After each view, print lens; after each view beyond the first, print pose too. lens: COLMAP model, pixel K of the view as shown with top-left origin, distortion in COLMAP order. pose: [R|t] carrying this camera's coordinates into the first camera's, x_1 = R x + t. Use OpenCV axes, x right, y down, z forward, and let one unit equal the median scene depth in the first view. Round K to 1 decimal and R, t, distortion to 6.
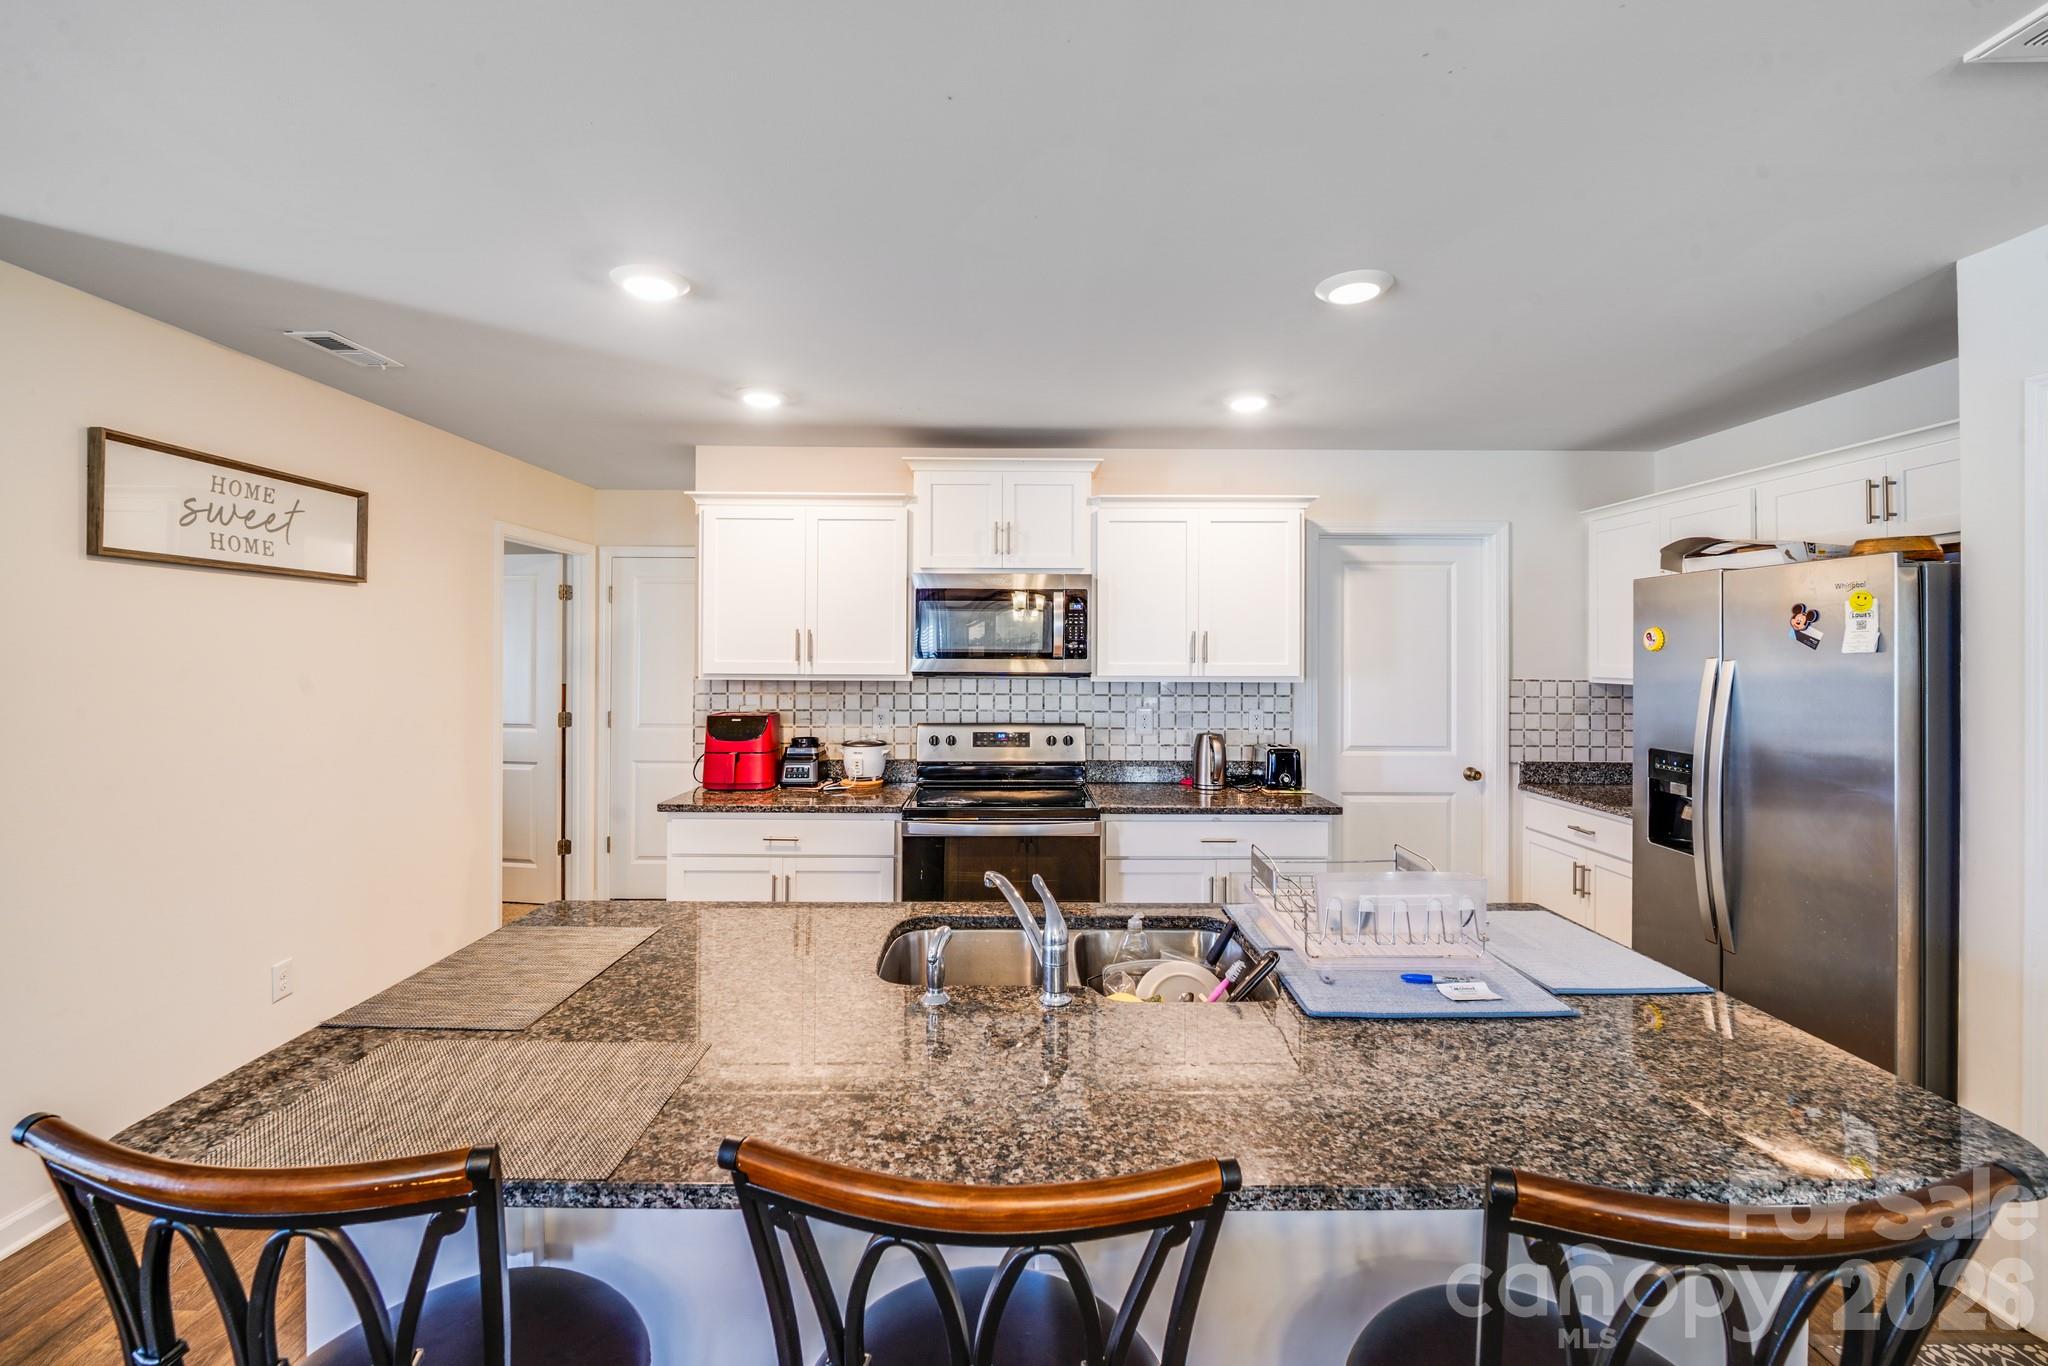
lens RADIAL K [[843.3, 0, 1014.6], [0, 843.3, 648.2], [0, 0, 1]] dist [-0.007744, -0.000648]
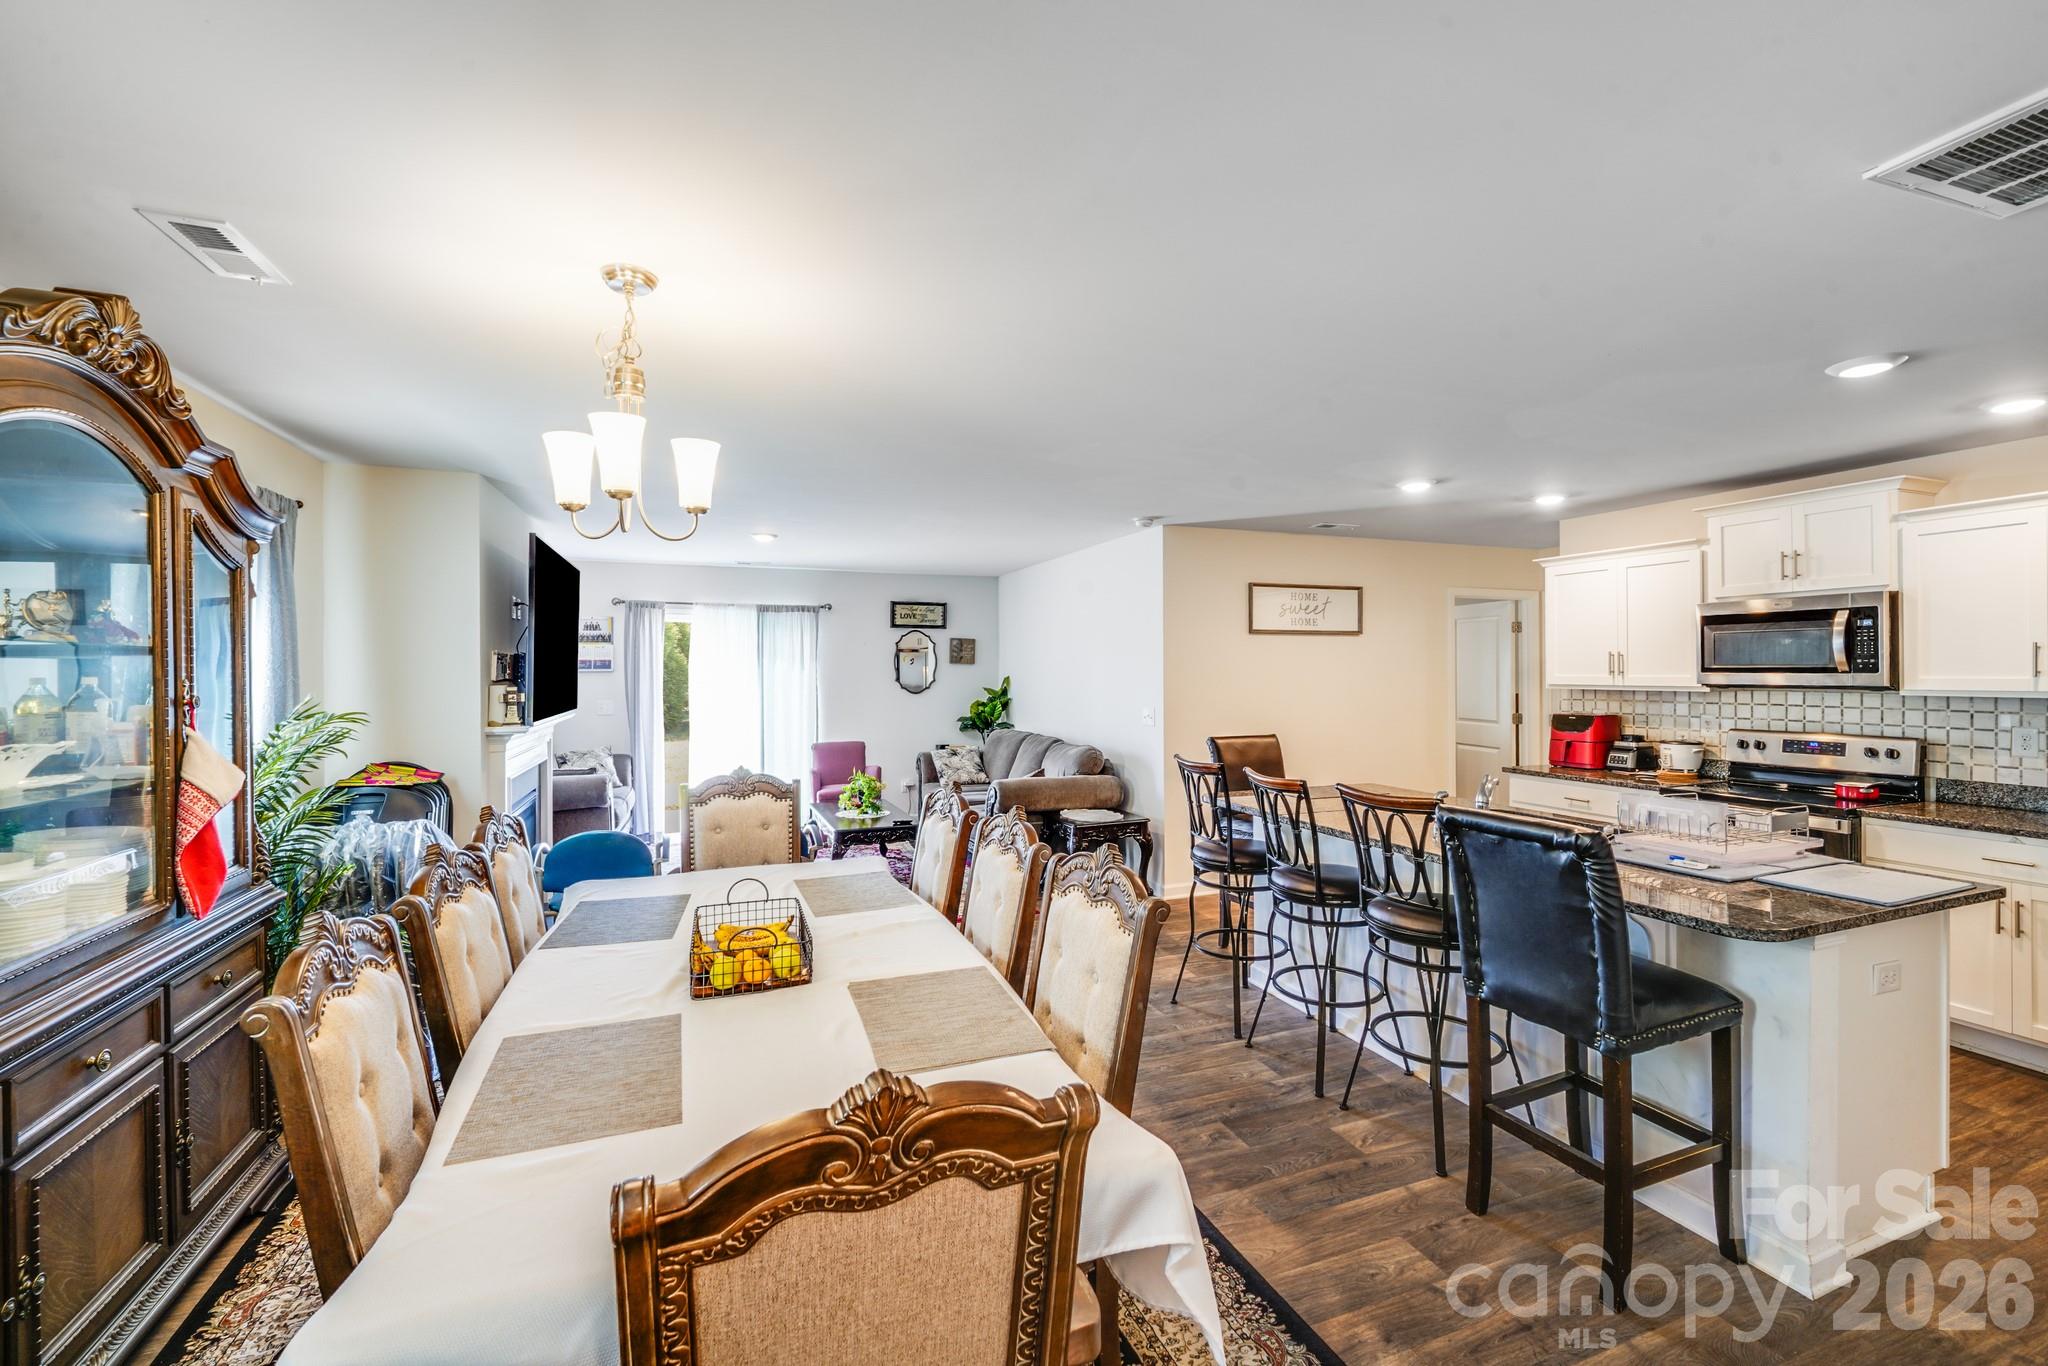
lens RADIAL K [[849.0, 0, 1023.1], [0, 849.0, 668.6], [0, 0, 1]] dist [-0.009280, -0.001028]
pose [[0.347271, -0.008761, -0.937724, 0.676139], [0.008260, 0.999946, -0.006283, 0.005362], [0.937728, -0.005564, 0.347325, -0.345282]]
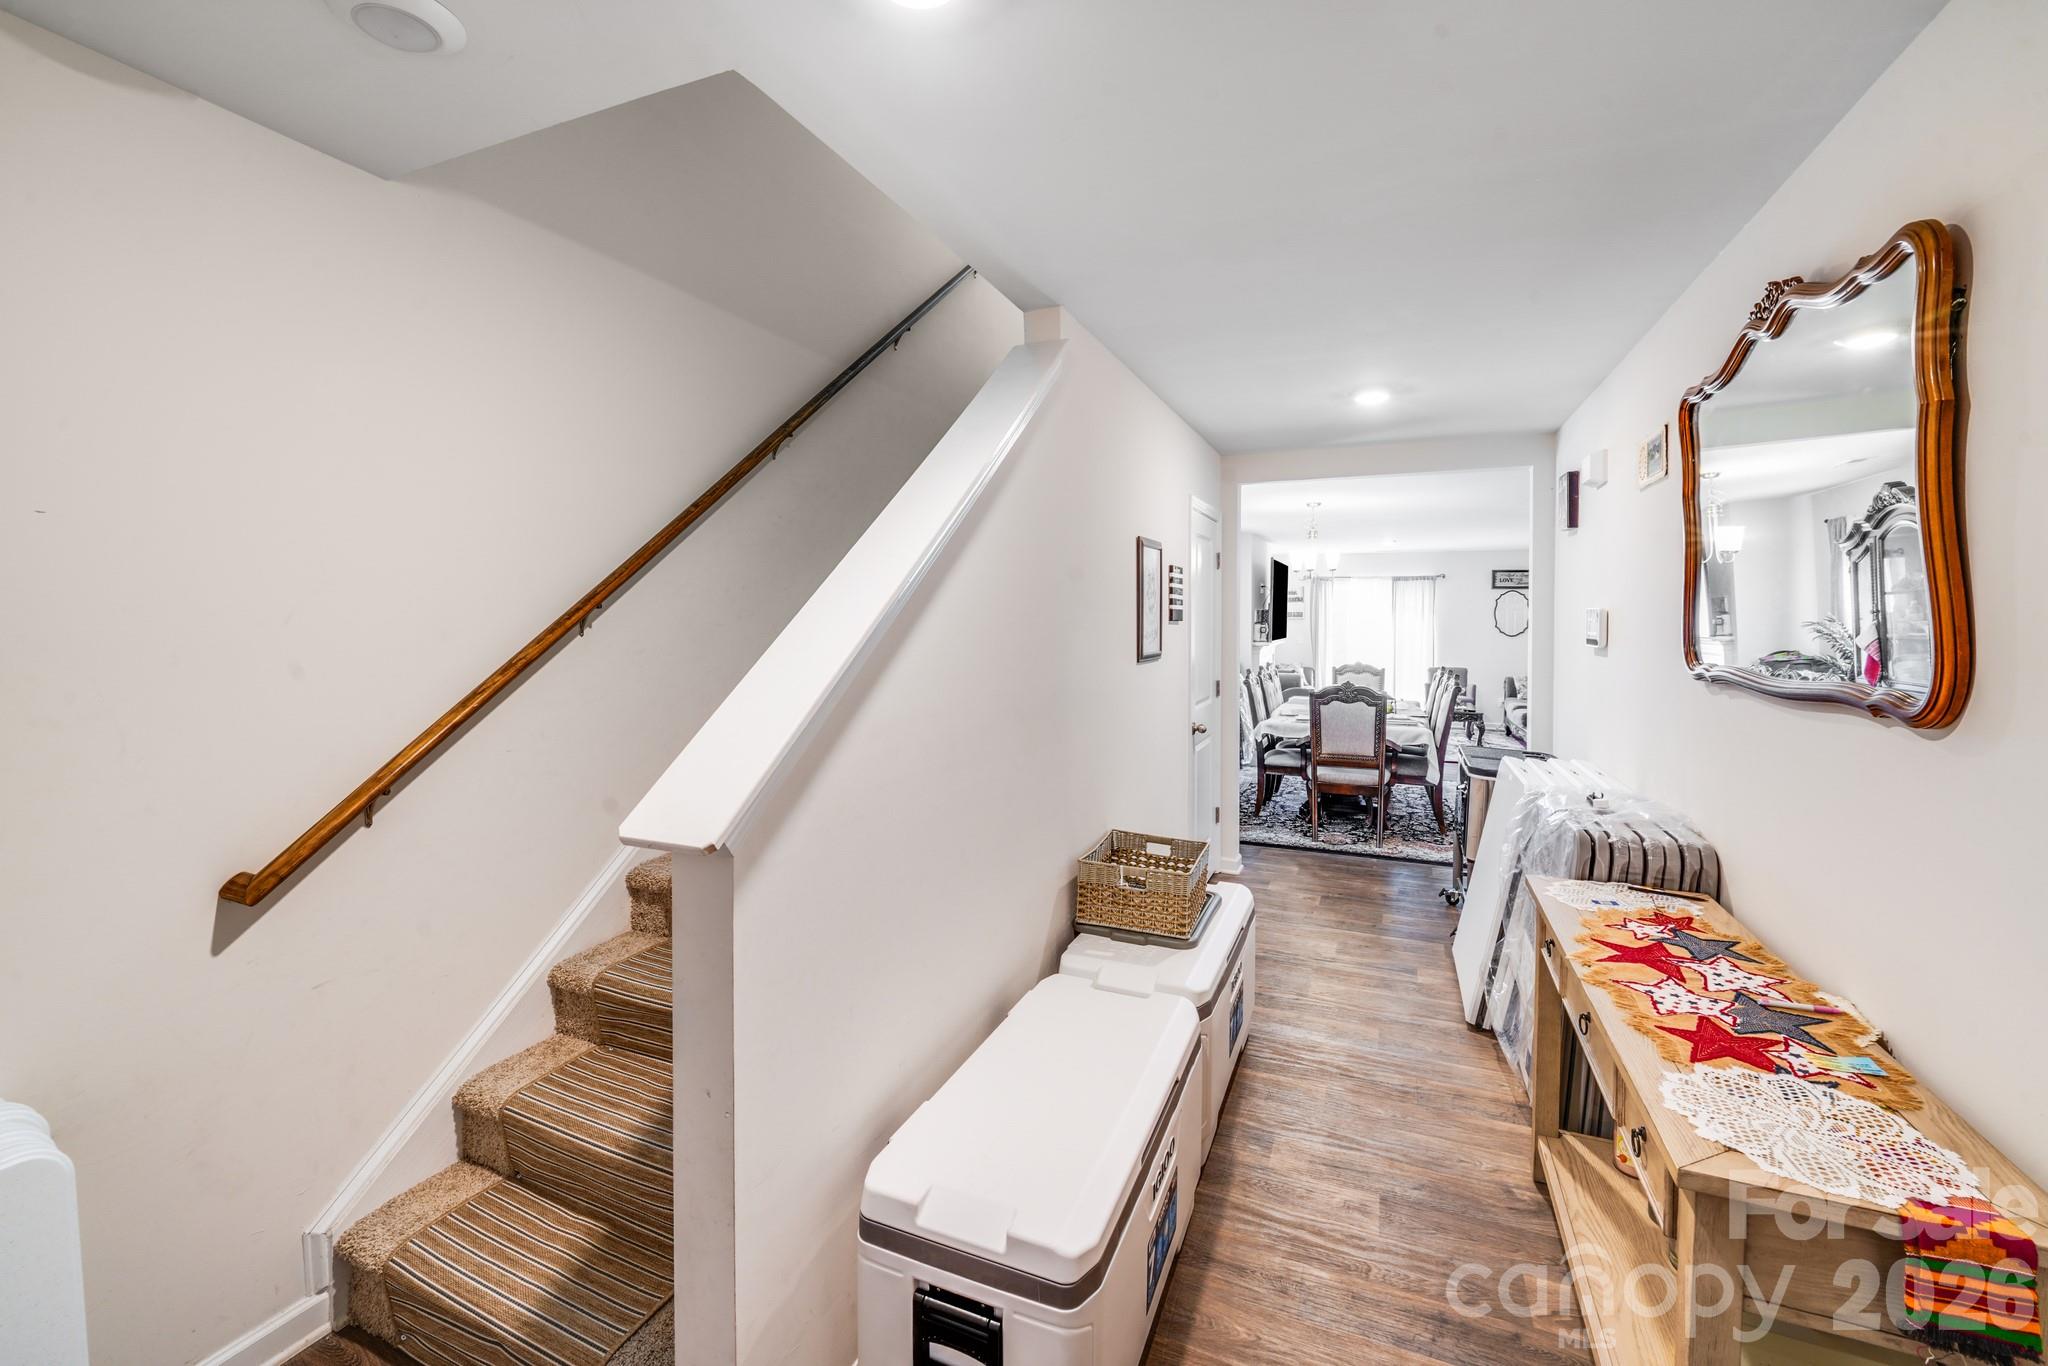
lens RADIAL K [[843.3, 0, 1007.2], [0, 843.3, 628.3], [0, 0, 1]] dist [-0.007744, -0.000648]
pose [[-0.415596, 0.005510, -0.909533, 2.114545], [-0.004202, 0.999959, 0.007978, 0.009482], [0.909540, 0.007138, -0.415556, -0.229075]]
